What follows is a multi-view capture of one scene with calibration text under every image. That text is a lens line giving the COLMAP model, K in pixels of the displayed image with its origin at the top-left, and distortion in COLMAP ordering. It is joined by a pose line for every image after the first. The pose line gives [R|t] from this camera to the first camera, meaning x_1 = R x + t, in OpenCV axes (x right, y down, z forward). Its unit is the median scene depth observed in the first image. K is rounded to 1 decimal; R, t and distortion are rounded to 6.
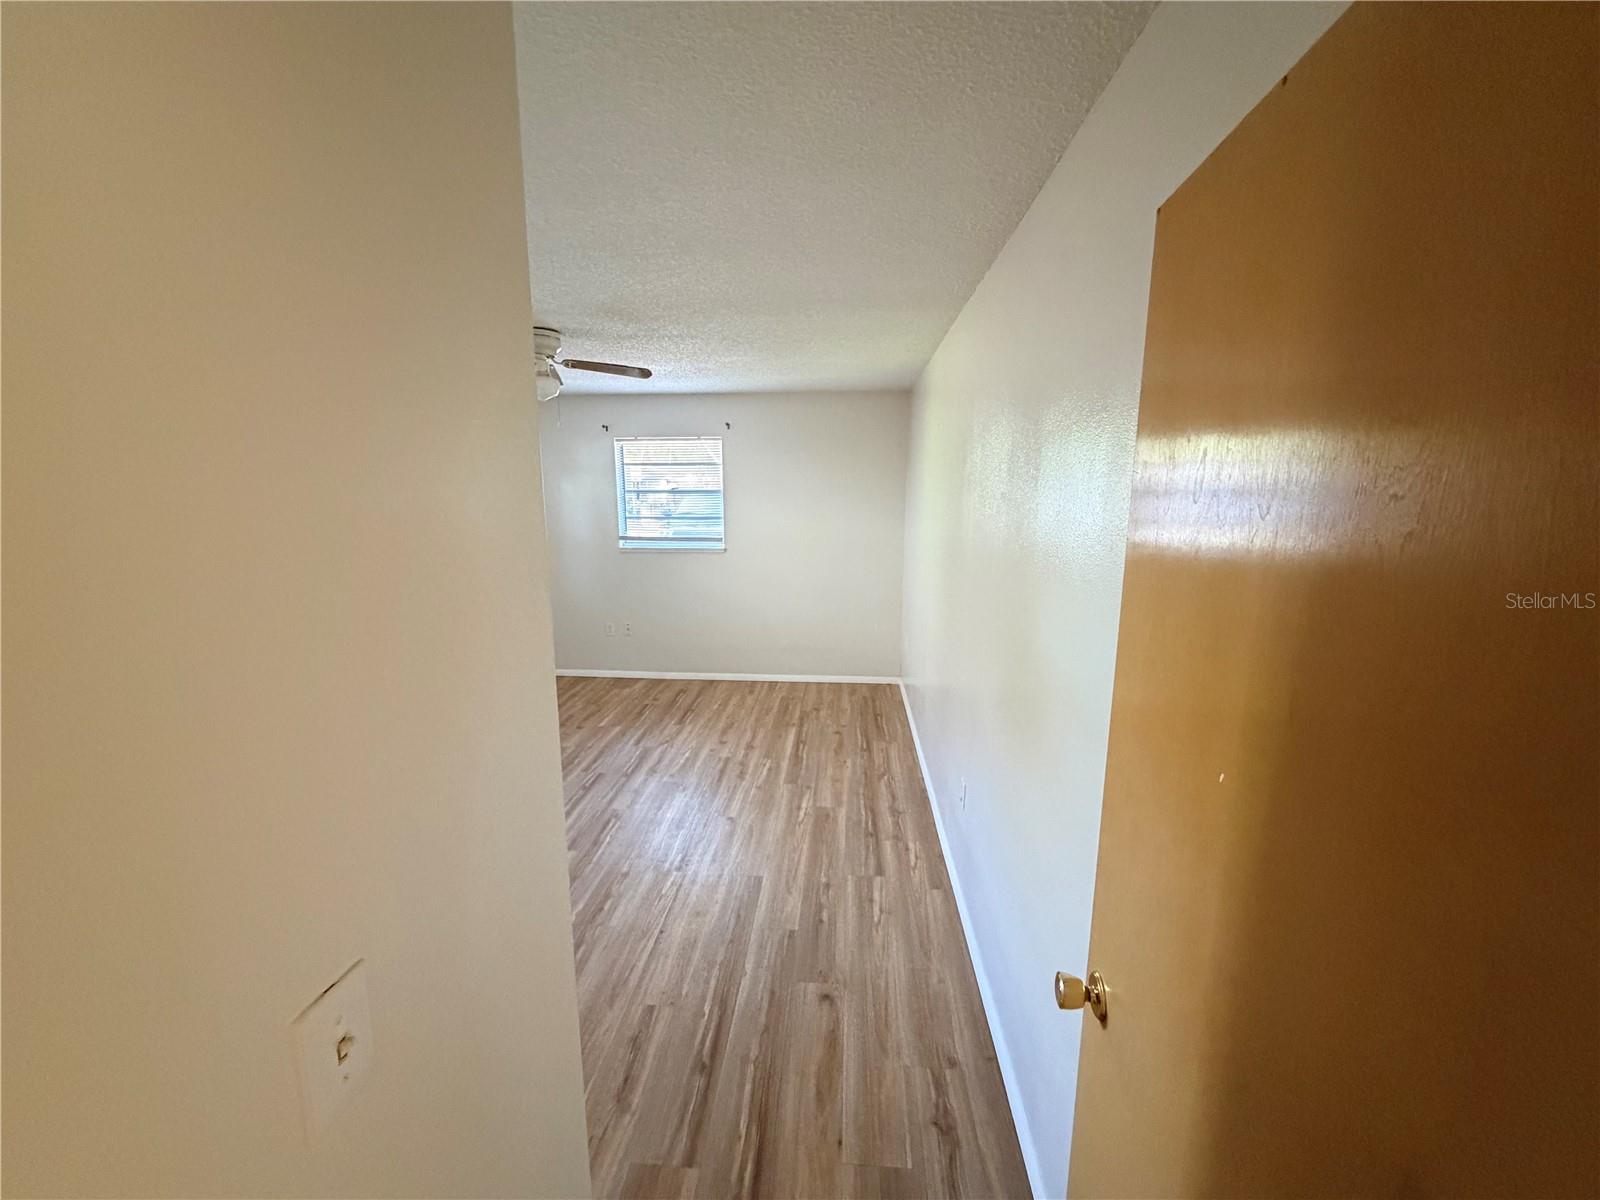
lens RADIAL K [[636.0, 0, 800.0], [0, 636.0, 596.9], [0, 0, 1]] dist [0.000405, -0.000796]
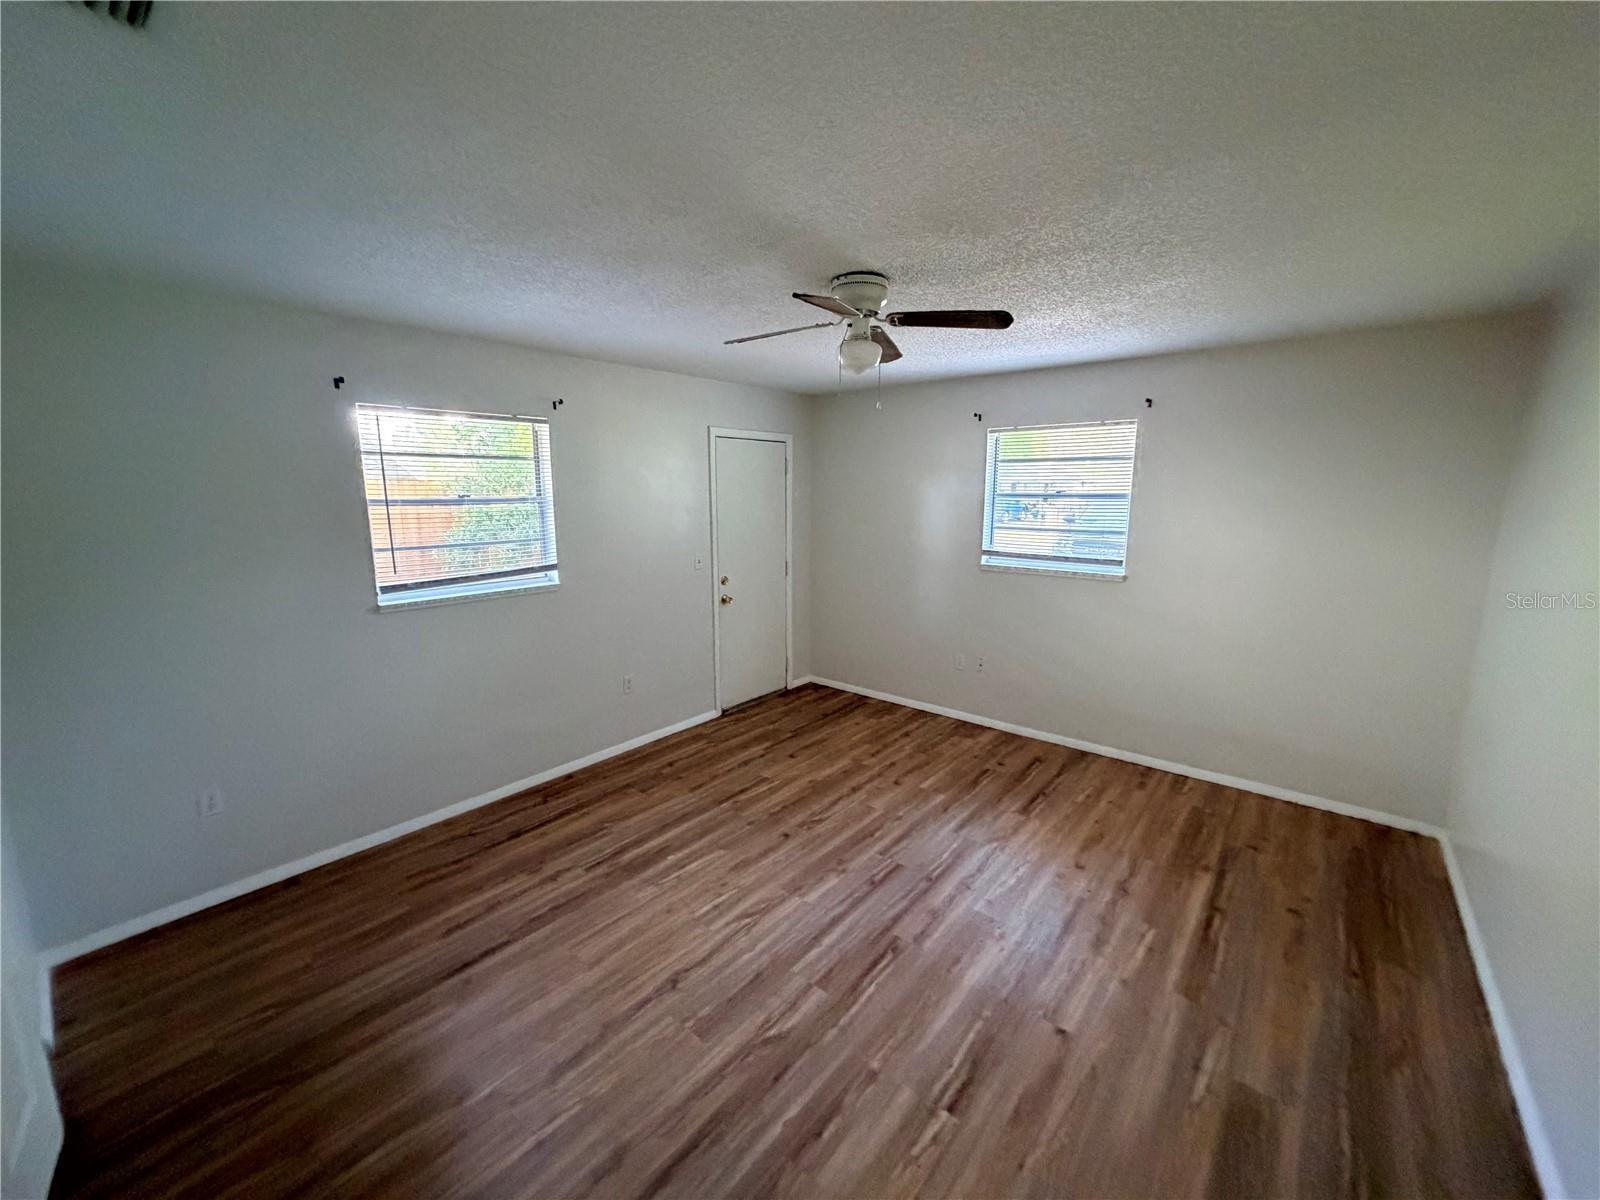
lens RADIAL K [[636.0, 0, 796.7], [0, 636.0, 598.7], [0, 0, 1]] dist [0.000405, -0.000796]
pose [[0.812580, 0.099994, -0.574208, -0.005965], [-0.100241, 0.994470, 0.031326, -0.048648], [0.574165, 0.032104, 0.818110, 0.275740]]
